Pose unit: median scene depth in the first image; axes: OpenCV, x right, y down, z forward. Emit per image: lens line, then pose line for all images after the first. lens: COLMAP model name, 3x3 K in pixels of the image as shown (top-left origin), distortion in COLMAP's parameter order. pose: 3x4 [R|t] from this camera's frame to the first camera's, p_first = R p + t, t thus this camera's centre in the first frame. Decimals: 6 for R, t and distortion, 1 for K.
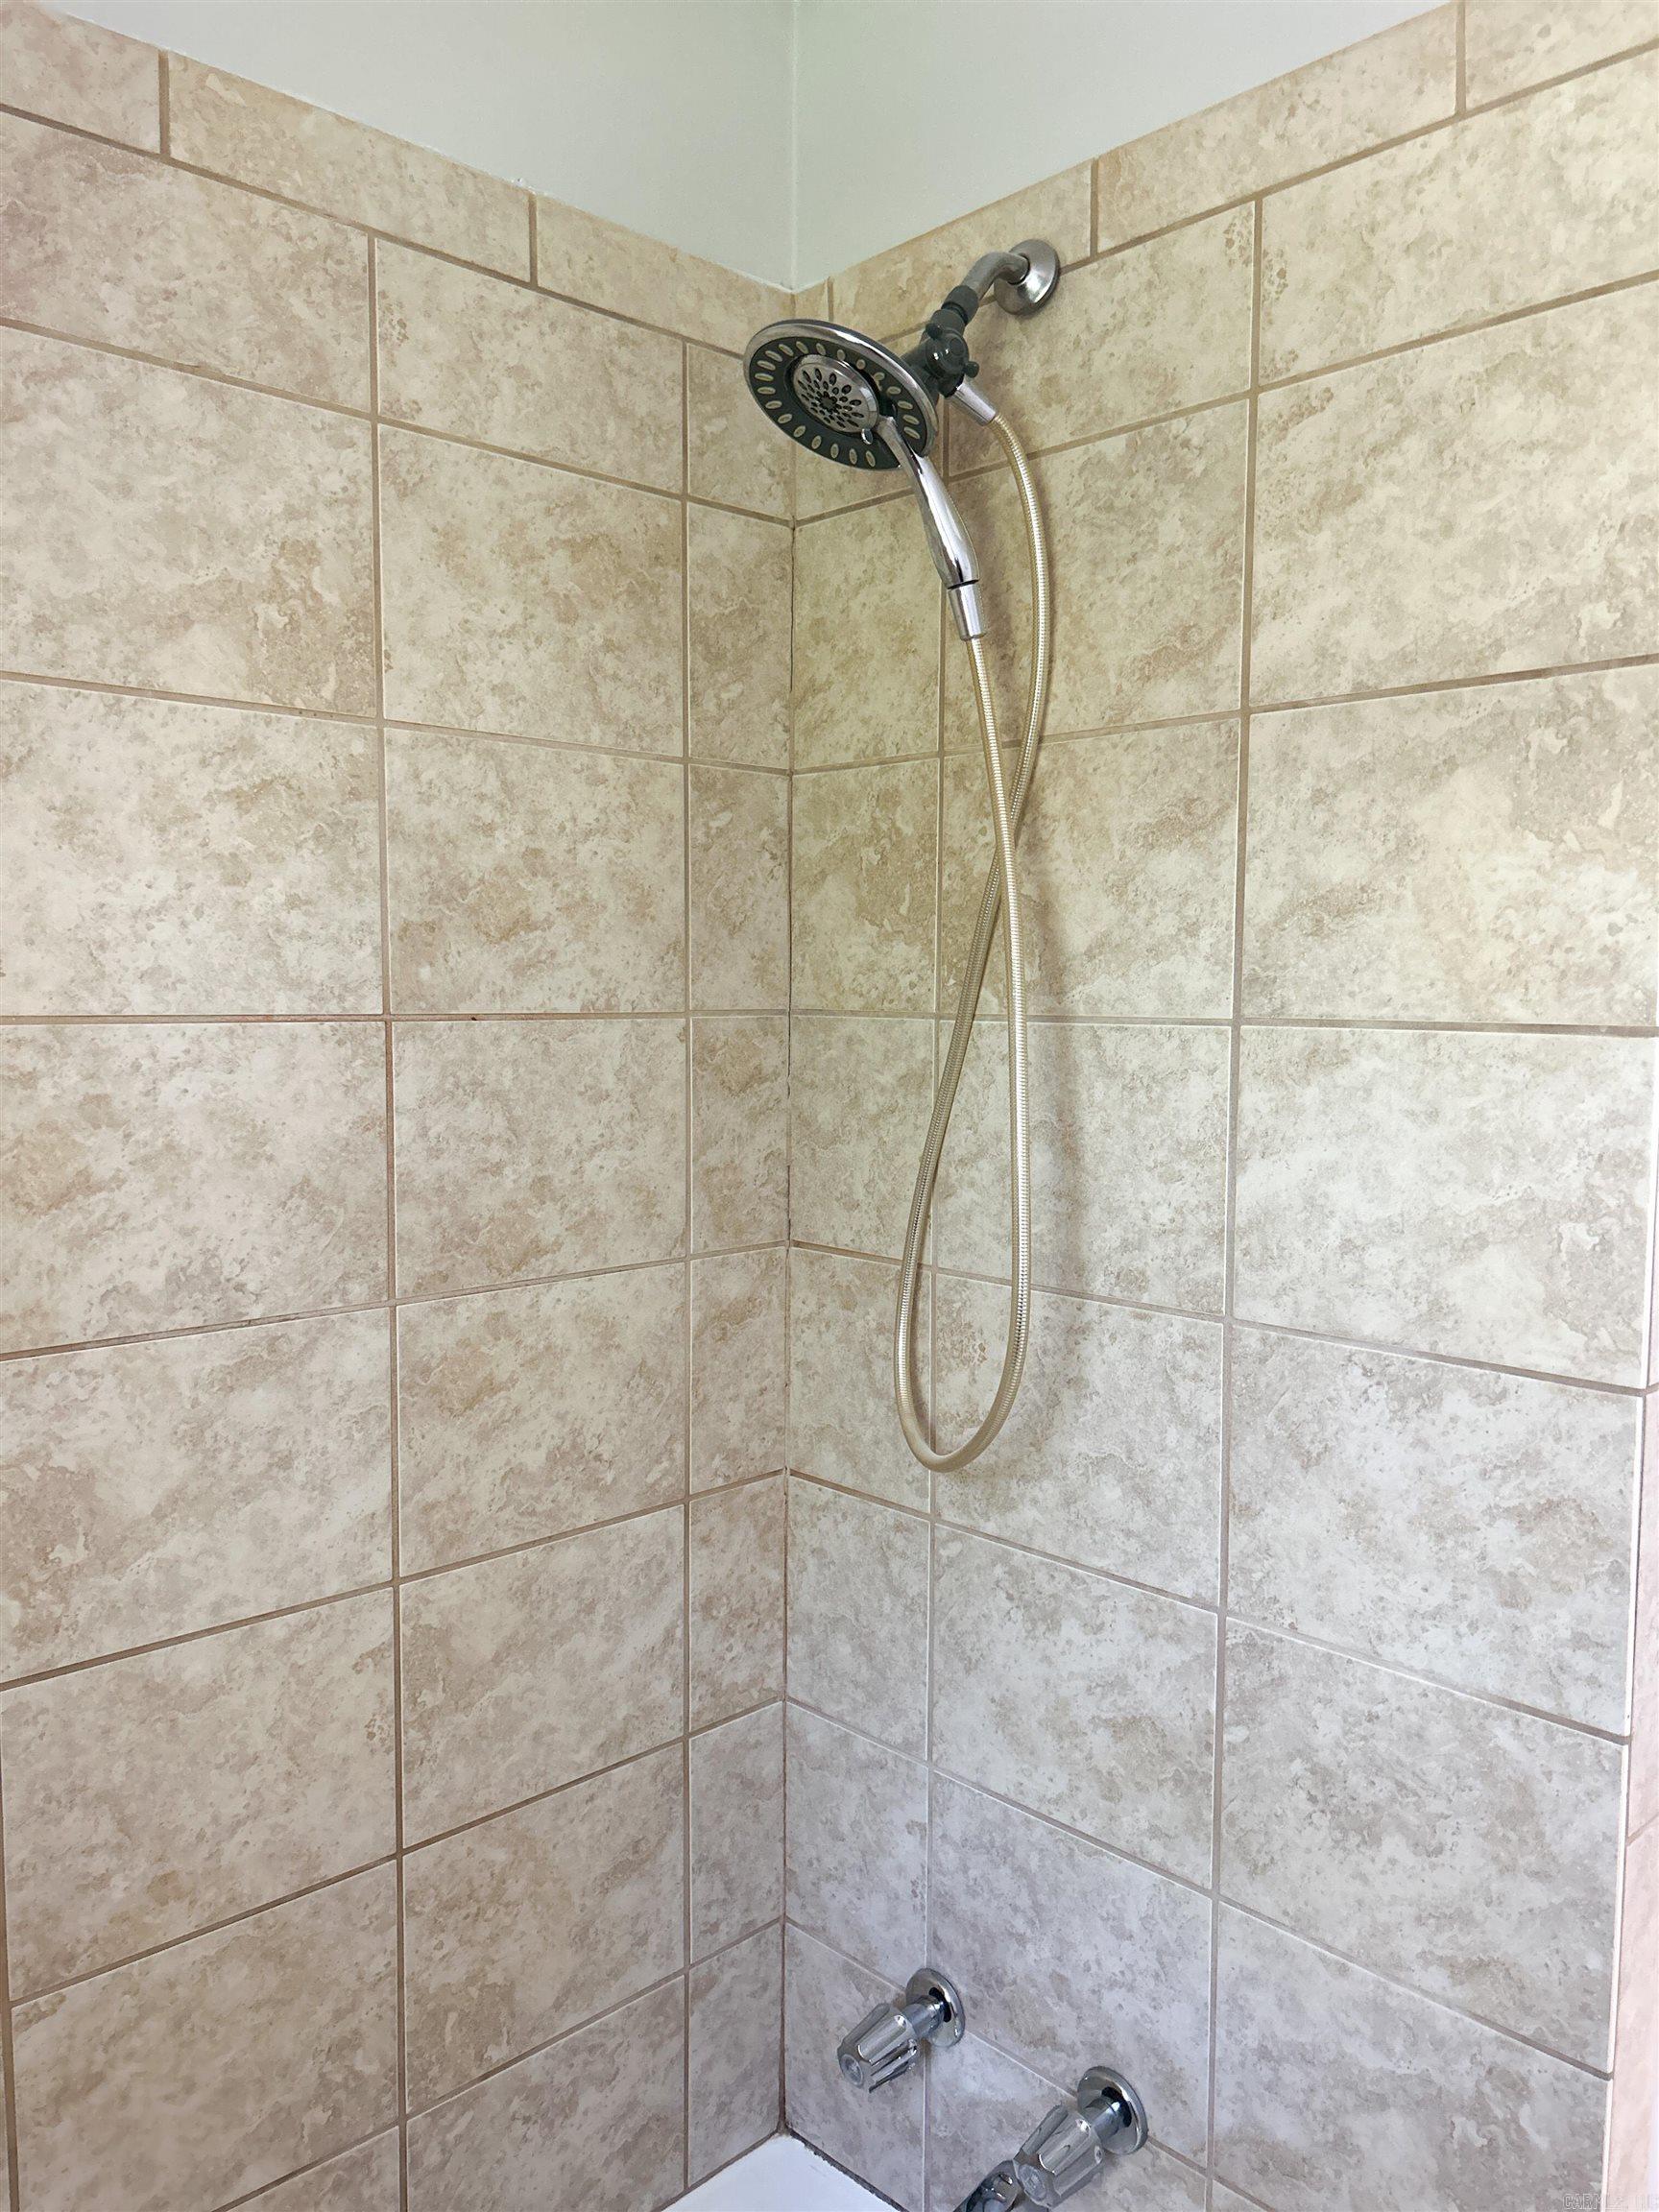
lens RADIAL K [[1691.4, 0, 826.3], [0, 1691.4, 1104.0], [0, 0, 1]] dist [0.037864, -0.031044]
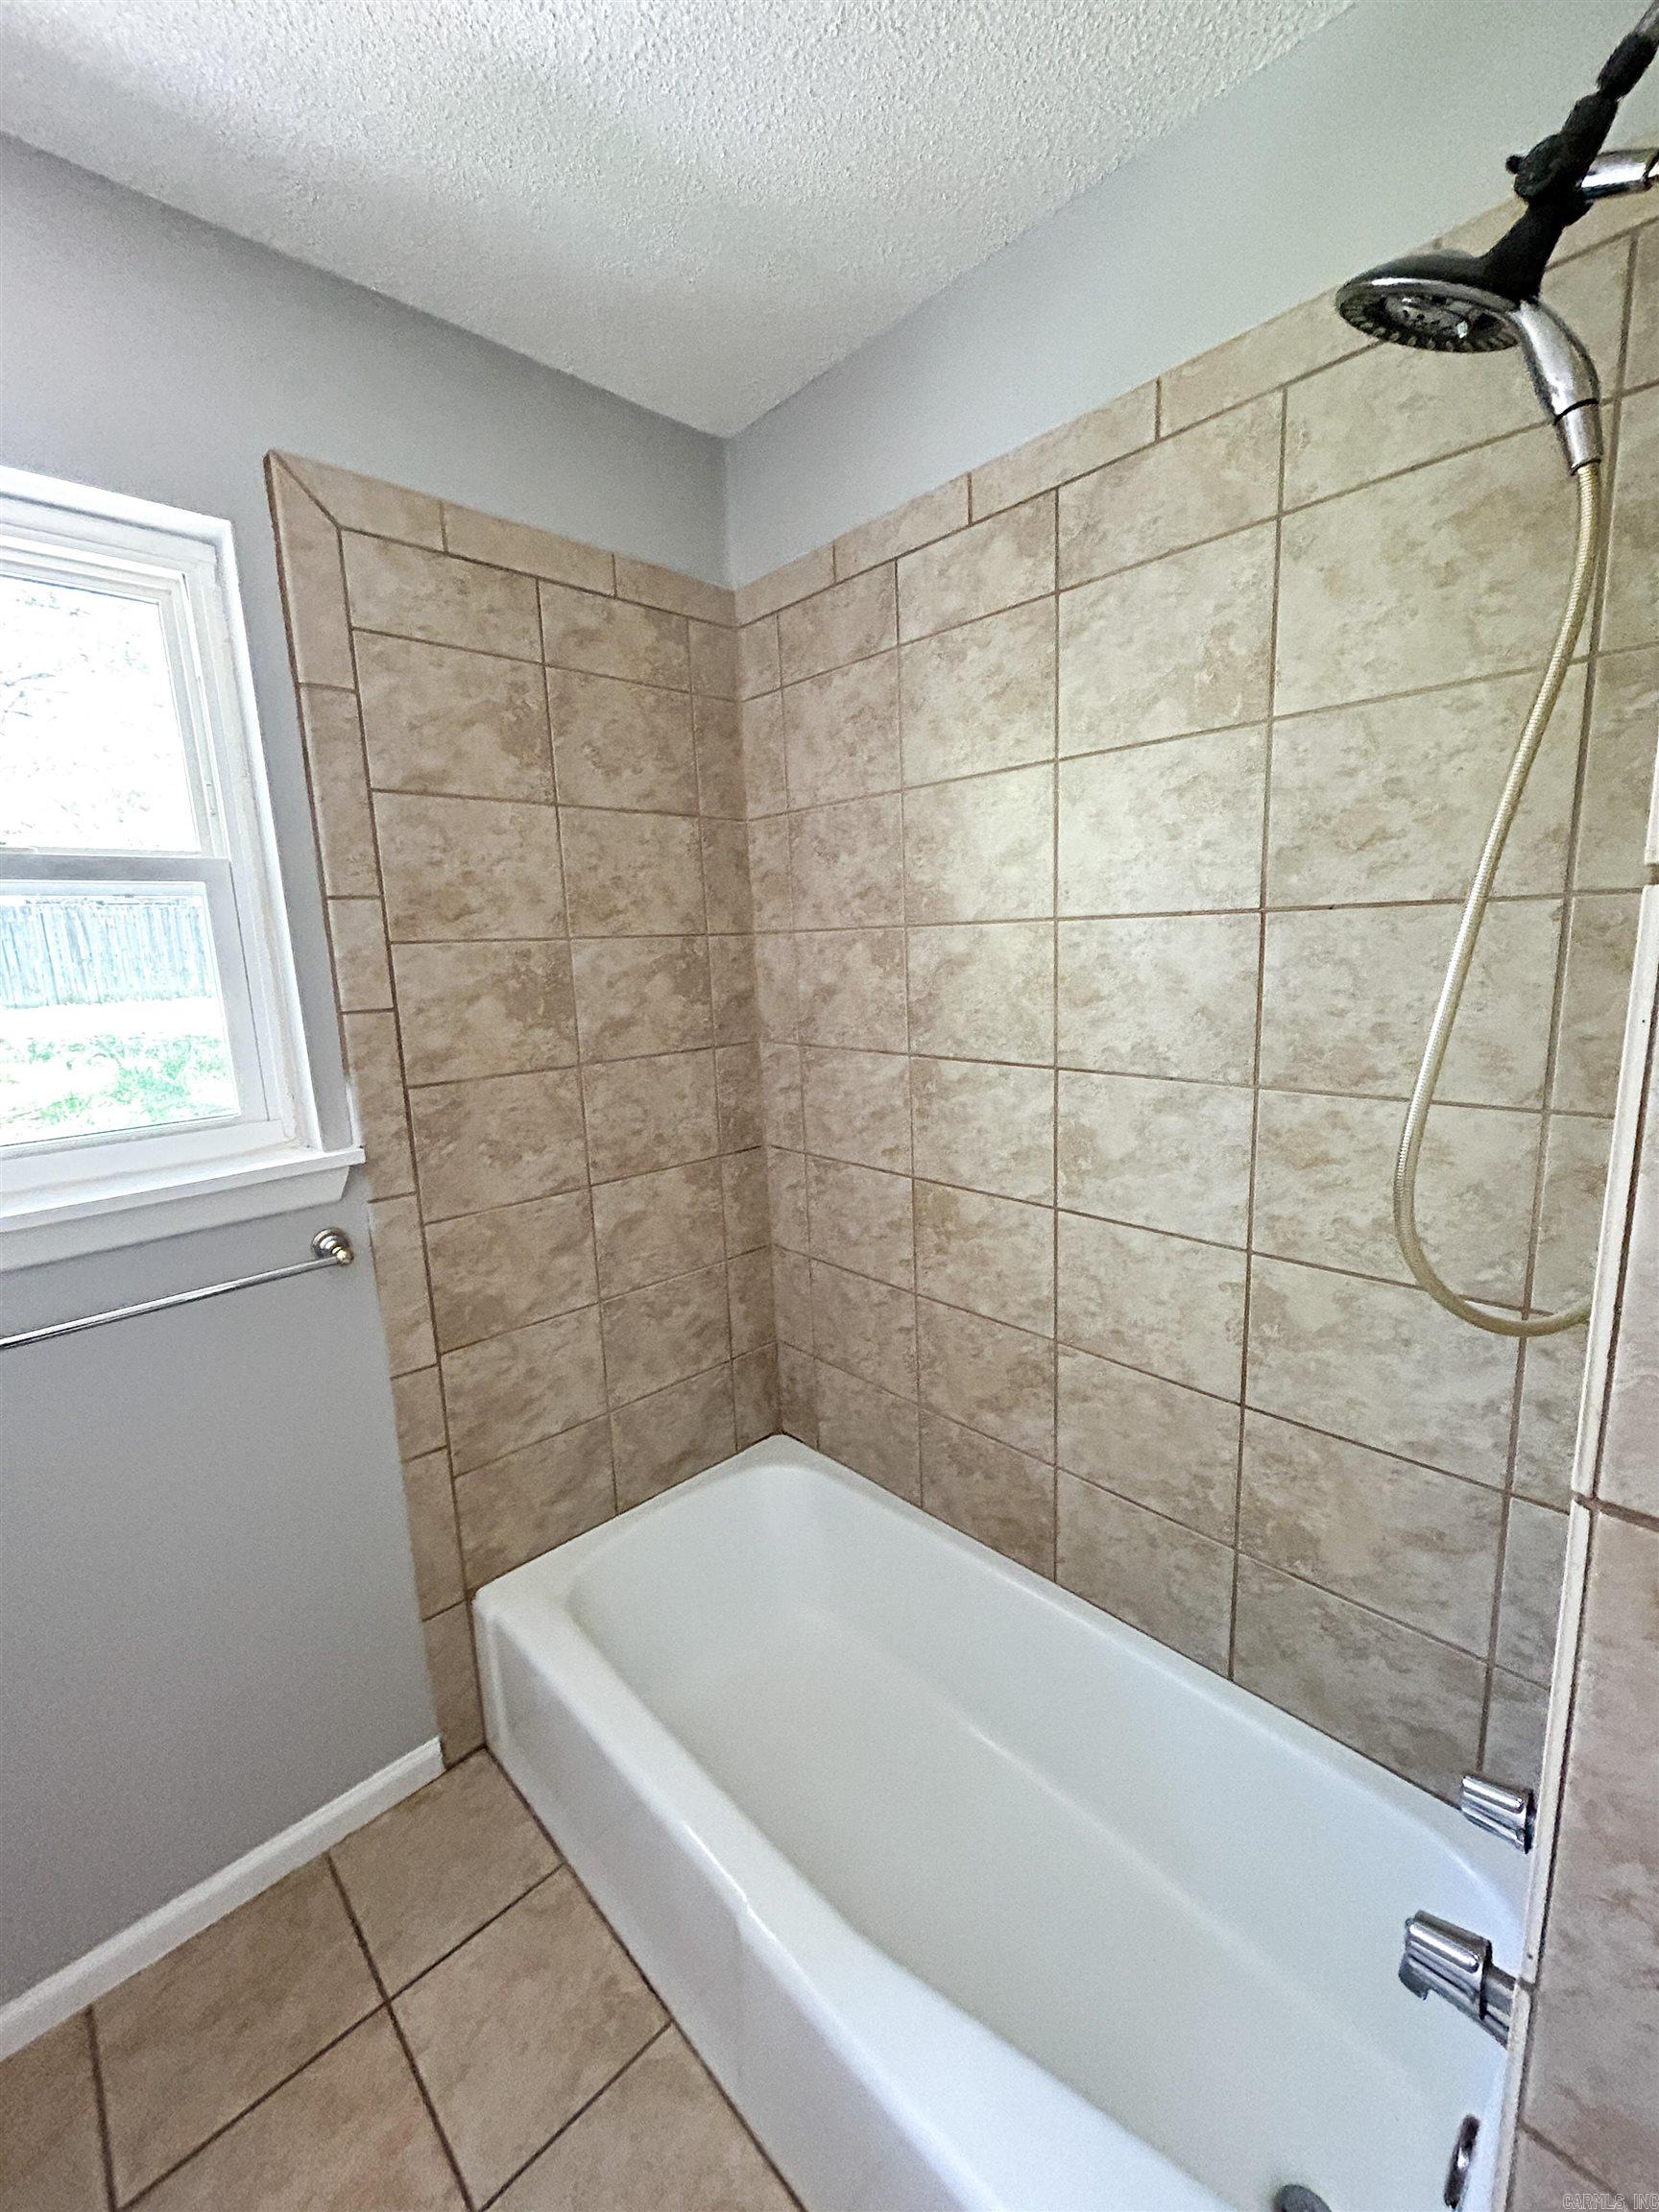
lens RADIAL K [[895.4, 0, 821.0], [0, 895.4, 1096.4], [0, 0, 1]] dist [-0.001212, 0.000685]
pose [[-0.006837, 0.170004, -0.985420, 0.616527], [-0.034068, 0.984831, 0.170139, -0.007146], [0.999396, 0.034735, -0.000941, 0.591327]]
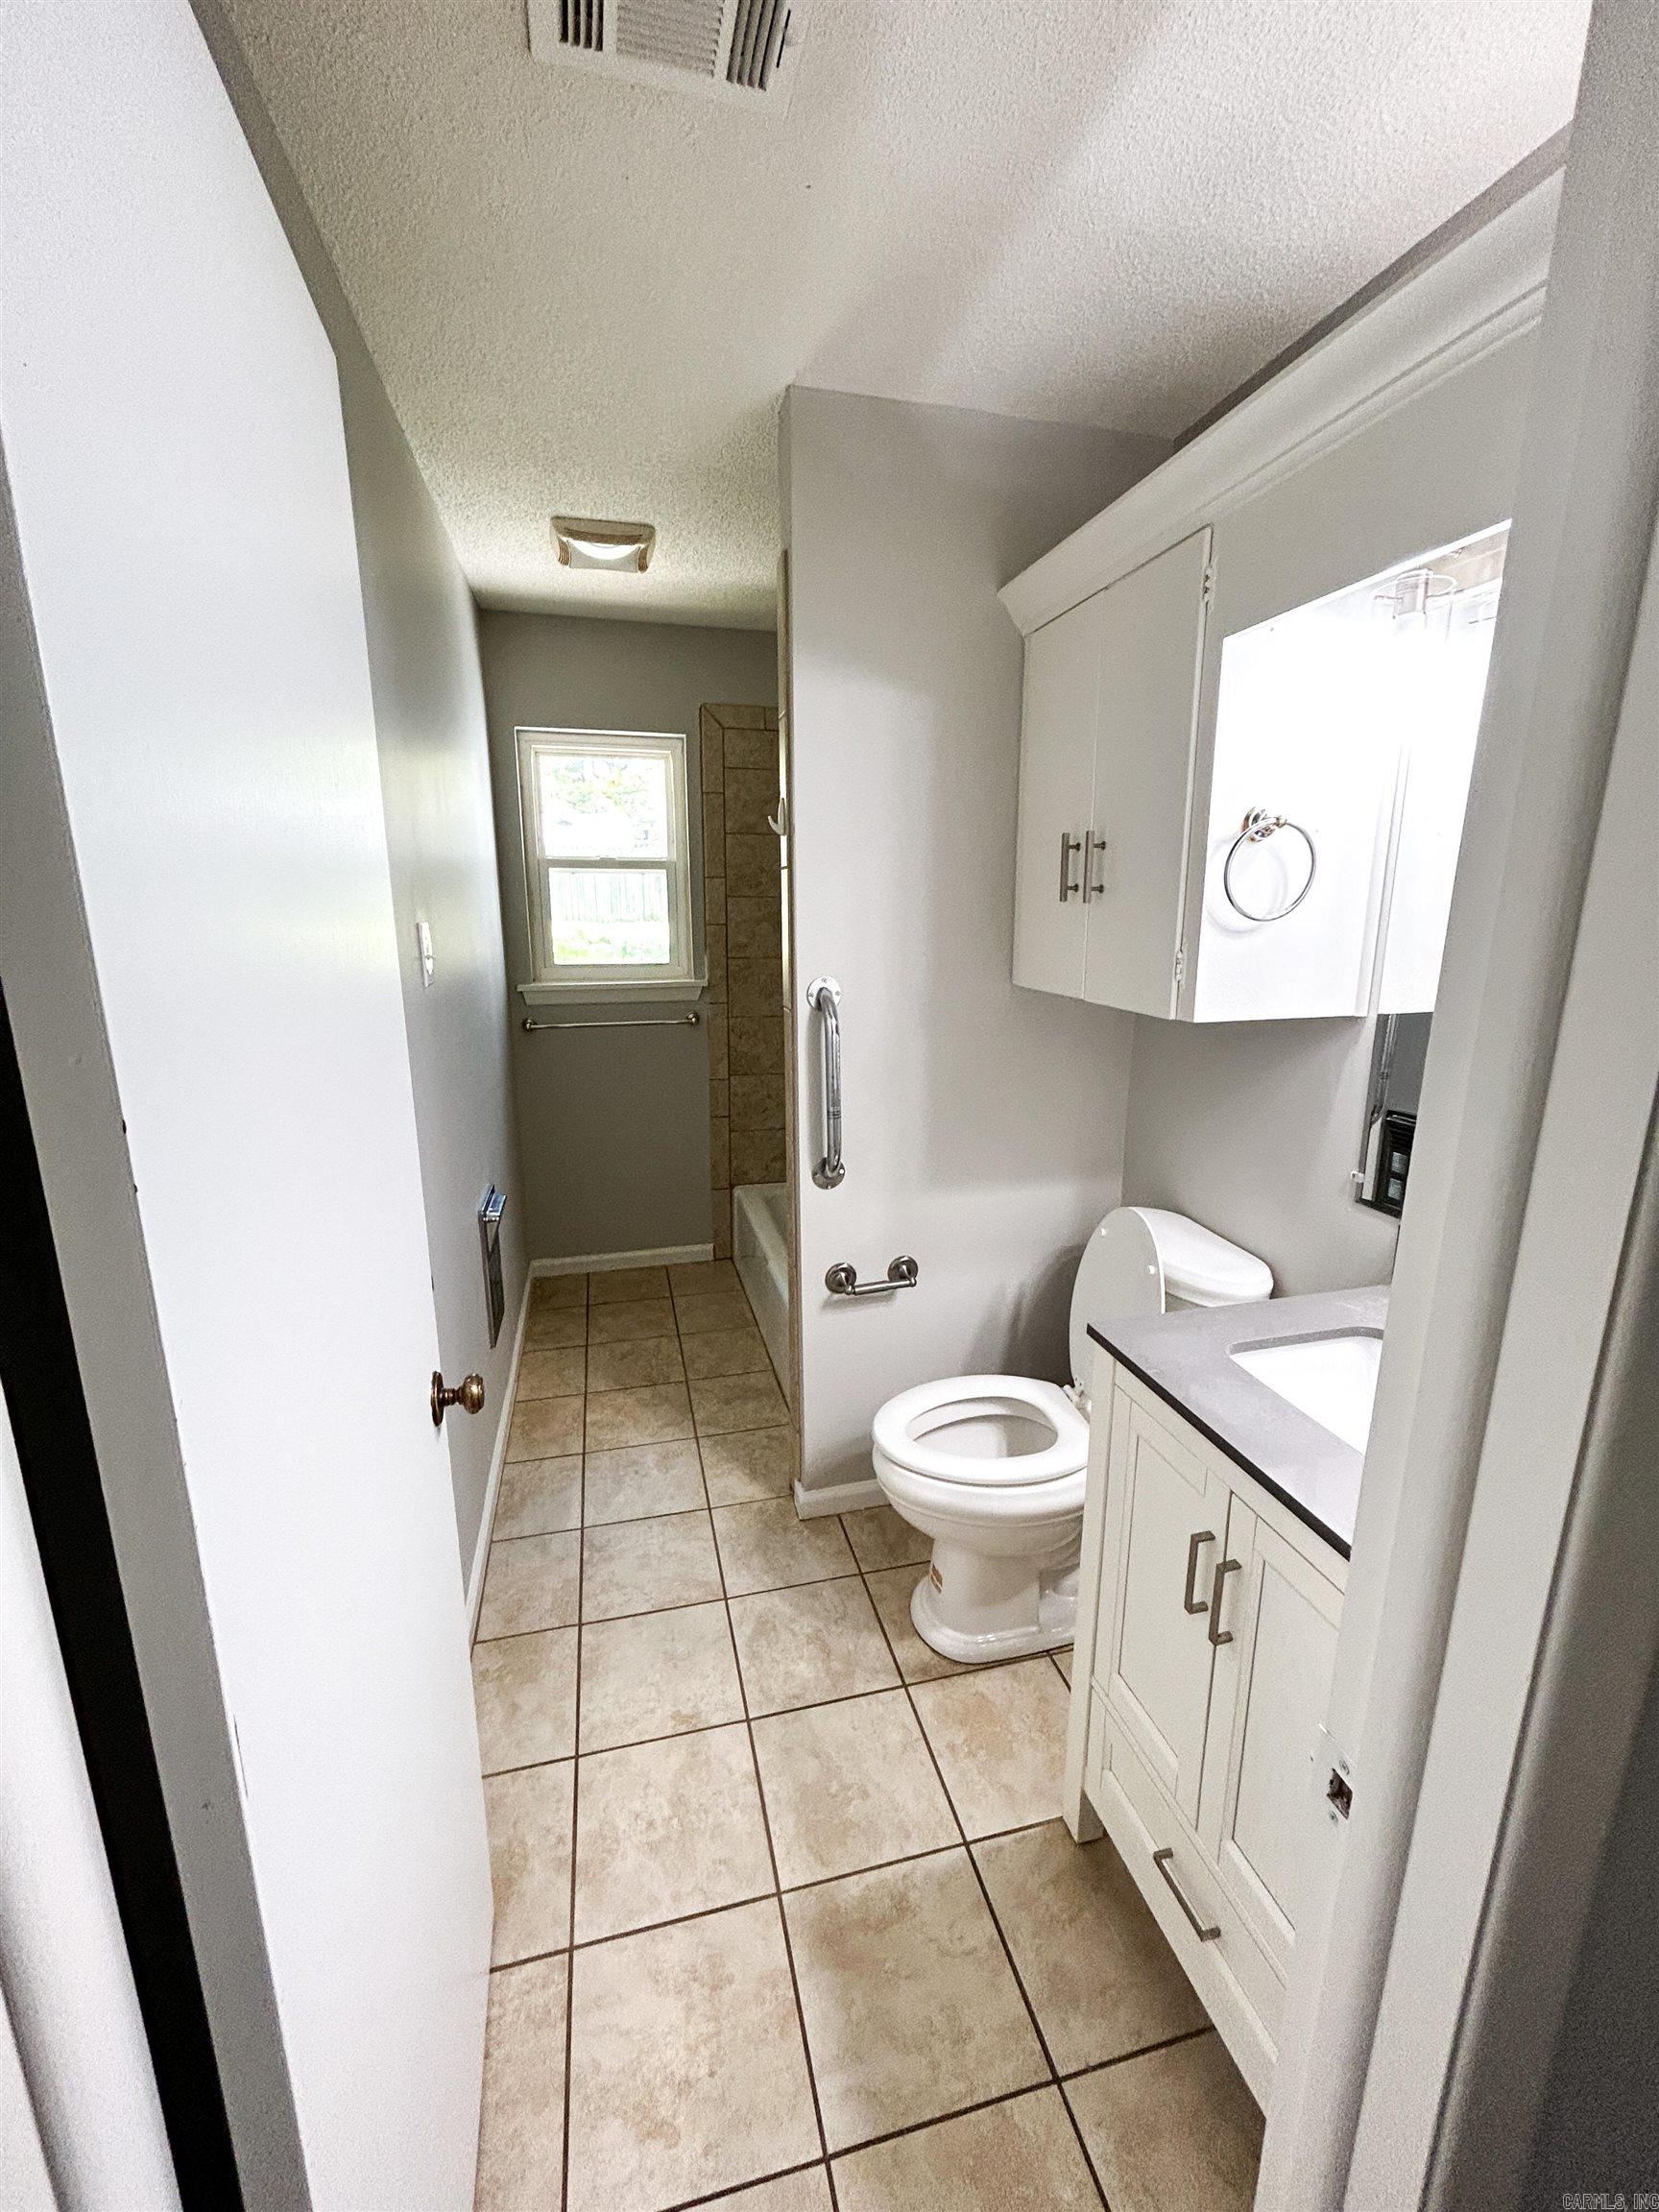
lens RADIAL K [[895.4, 0, 837.3], [0, 895.4, 1108.6], [0, 0, 1]] dist [-0.001212, 0.000685]
pose [[-0.499916, 0.176836, -0.847828, 1.470481], [-0.071923, 0.967075, 0.244117, -0.041088], [0.863082, 0.183016, -0.470738, 1.464846]]
